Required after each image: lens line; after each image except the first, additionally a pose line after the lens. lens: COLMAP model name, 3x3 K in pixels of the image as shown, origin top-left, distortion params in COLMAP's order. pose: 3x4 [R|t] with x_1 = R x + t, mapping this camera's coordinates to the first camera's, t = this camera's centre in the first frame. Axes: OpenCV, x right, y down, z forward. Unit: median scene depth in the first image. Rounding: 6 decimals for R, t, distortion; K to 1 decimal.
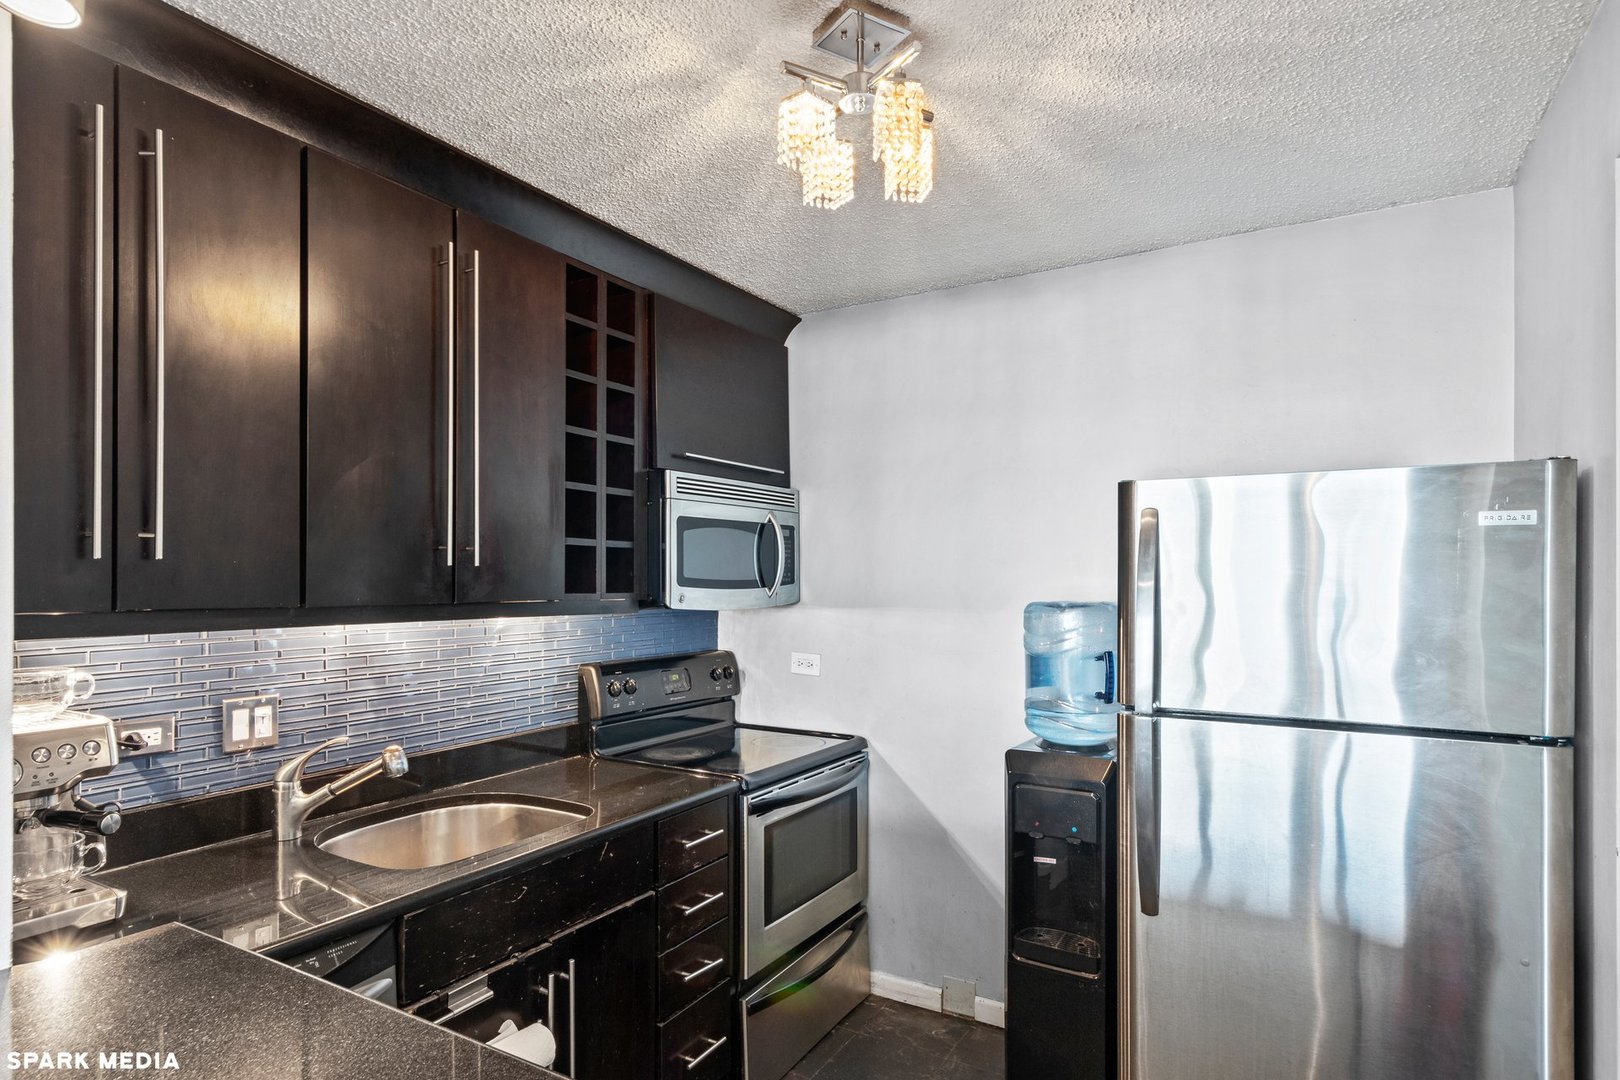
lens RADIAL K [[880.1, 0, 809.4], [0, 880.1, 574.0], [0, 0, 1]] dist [0.000182, 0.000318]
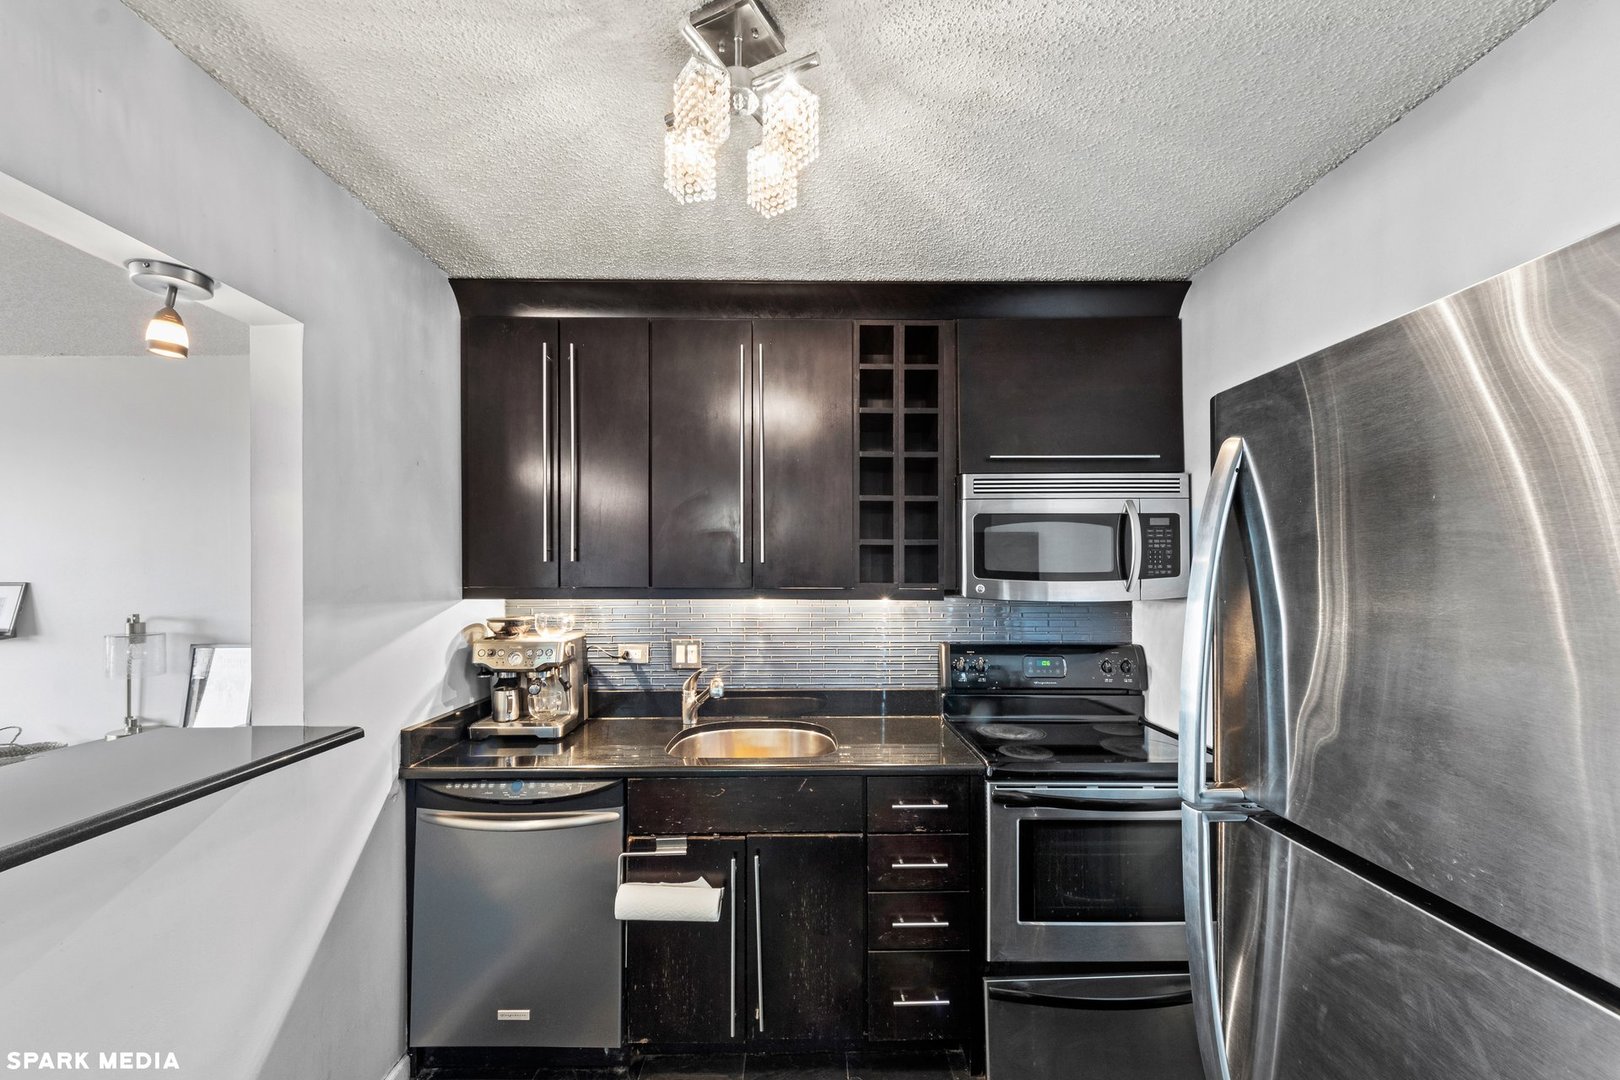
lens RADIAL K [[632.9, 0, 803.5], [0, 632.9, 570.4], [0, 0, 1]] dist [-0.000405, 0.000094]
pose [[0.514562, -0.008321, -0.857413, 0.453025], [0.004008, 0.999965, -0.007299, 0.010297], [0.857444, 0.000319, 0.514577, 0.437486]]
